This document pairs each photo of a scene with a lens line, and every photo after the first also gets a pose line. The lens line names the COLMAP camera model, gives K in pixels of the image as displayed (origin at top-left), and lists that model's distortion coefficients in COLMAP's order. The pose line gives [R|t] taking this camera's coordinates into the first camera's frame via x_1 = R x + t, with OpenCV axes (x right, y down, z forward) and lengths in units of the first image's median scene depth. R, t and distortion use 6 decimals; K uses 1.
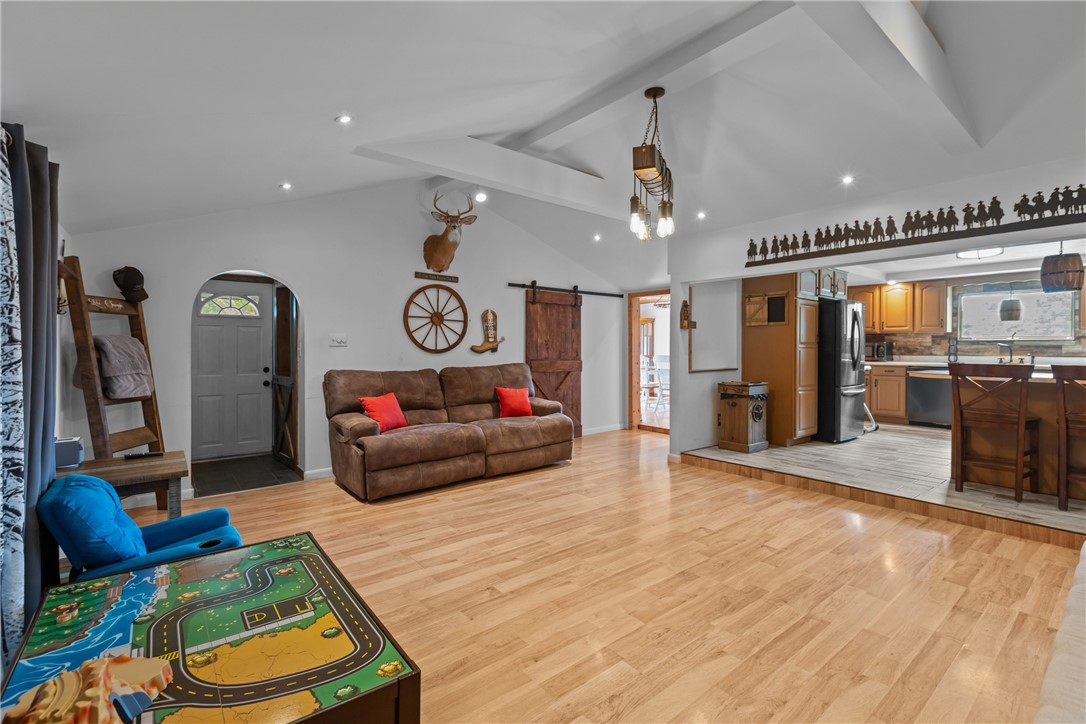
lens RADIAL K [[485.1, 0, 543.1], [0, 485.1, 359.2], [0, 0, 1]] dist [-0.000949, -0.001680]
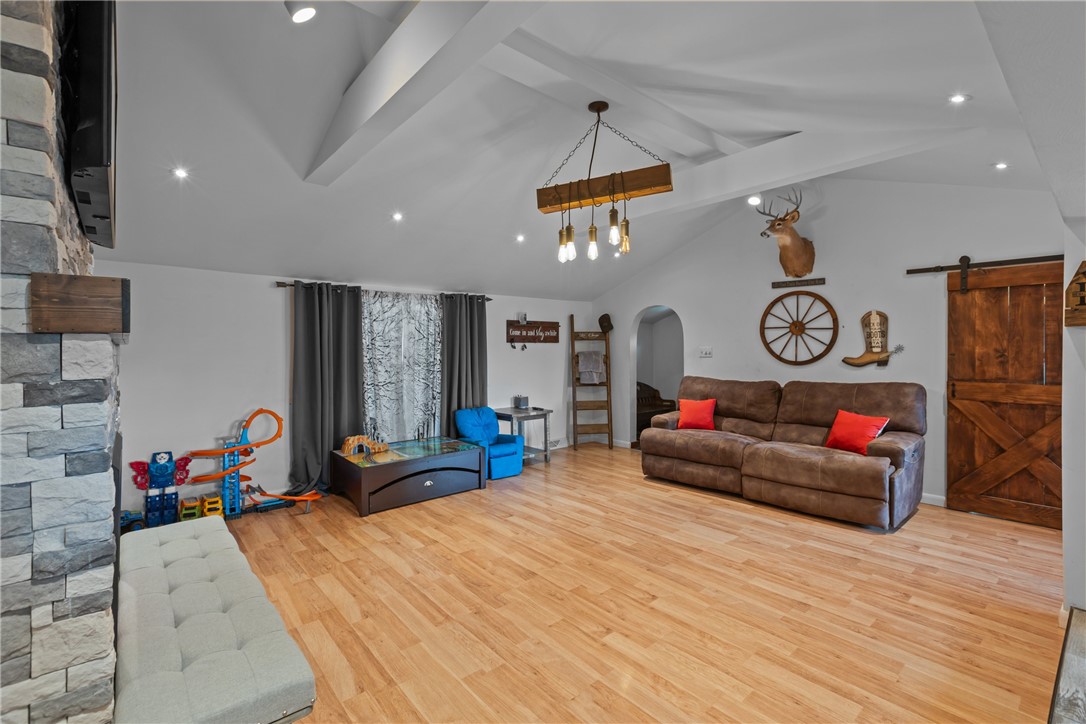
lens RADIAL K [[485.1, 0, 548.8], [0, 485.1, 355.7], [0, 0, 1]] dist [-0.000949, -0.001680]
pose [[0.040926, 0.013060, -0.999077, 1.067512], [-0.019081, 0.999742, 0.012288, -0.050734], [0.998980, 0.018560, 0.041165, 0.760228]]
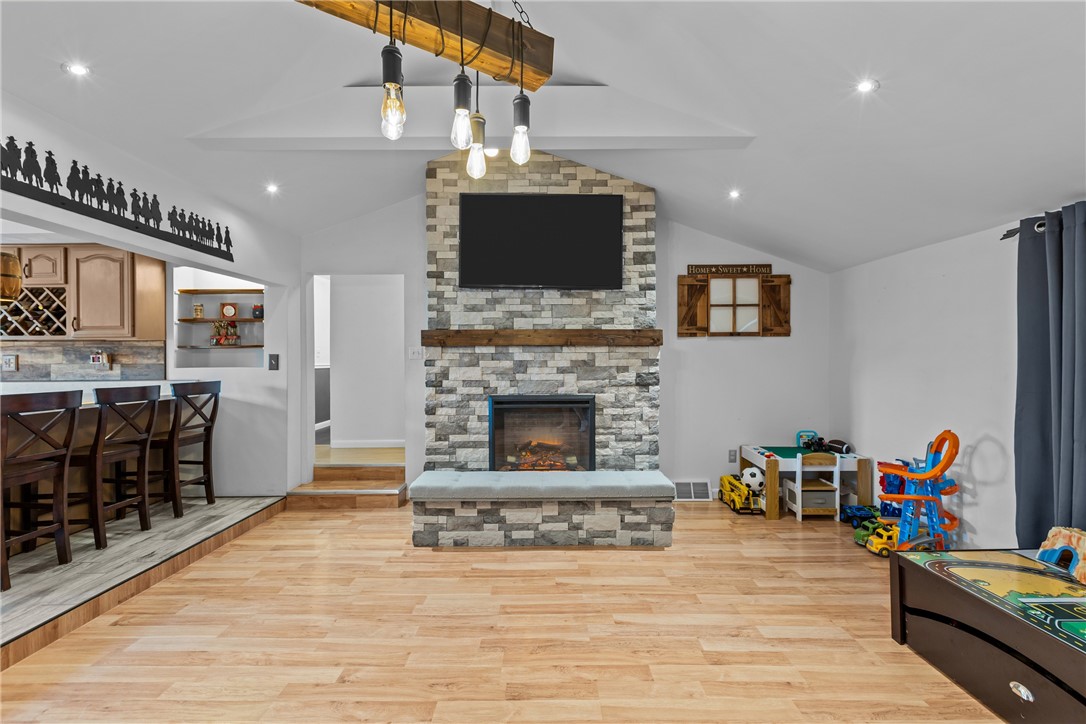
lens RADIAL K [[485.1, 0, 543.2], [0, 485.1, 360.2], [0, 0, 1]] dist [-0.000949, -0.001680]
pose [[-0.783351, 0.001042, 0.621579, -0.134272], [0.019743, 0.999536, 0.023207, -0.043533], [-0.621267, 0.030451, -0.783007, 1.164047]]
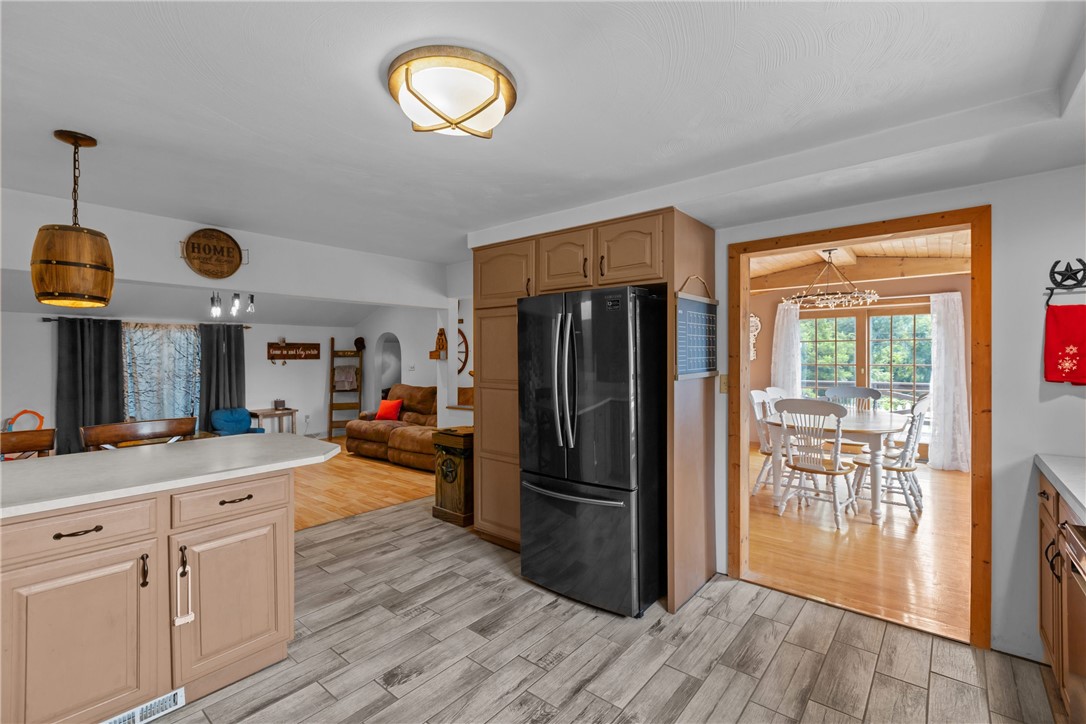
lens RADIAL K [[485.1, 0, 553.8], [0, 485.1, 359.9], [0, 0, 1]] dist [-0.000949, -0.001680]
pose [[0.213615, 0.004889, -0.976906, 1.877200], [-0.019167, 0.999816, 0.000812, -0.100897], [0.976730, 0.018551, 0.213670, 1.537646]]
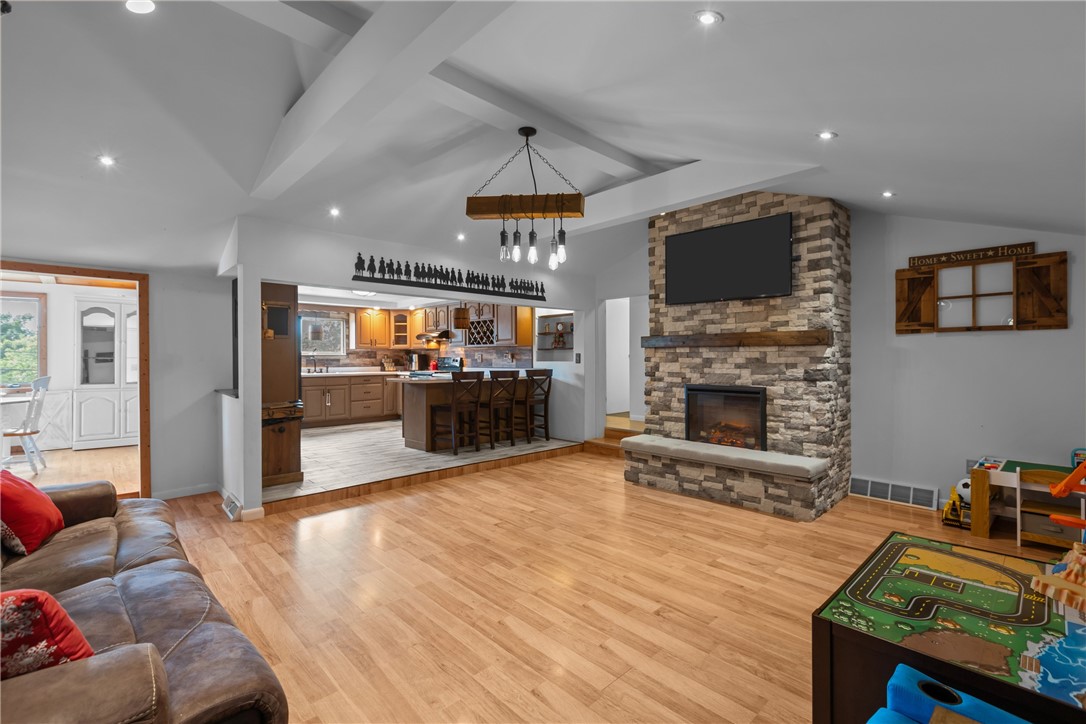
lens RADIAL K [[485.1, 0, 541.3], [0, 485.1, 364.0], [0, 0, 1]] dist [-0.000949, -0.001680]
pose [[-0.084449, -0.014335, 0.996325, -0.765275], [0.027881, 0.999471, 0.016743, -0.037812], [-0.996038, 0.029193, -0.084005, 0.944223]]
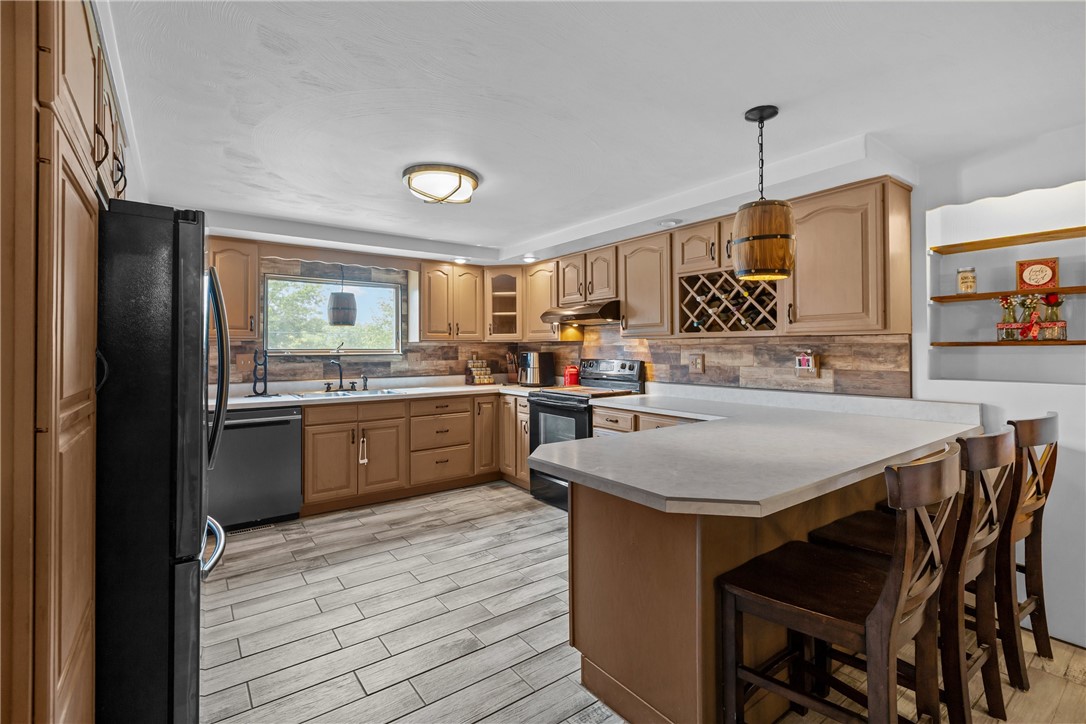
lens RADIAL K [[485.1, 0, 545.4], [0, 485.1, 351.4], [0, 0, 1]] dist [-0.000949, -0.001680]
pose [[0.033922, -0.008343, 0.999390, 0.607836], [0.028912, 0.999555, 0.007363, -0.077749], [-0.999006, 0.028644, 0.034148, 1.330868]]
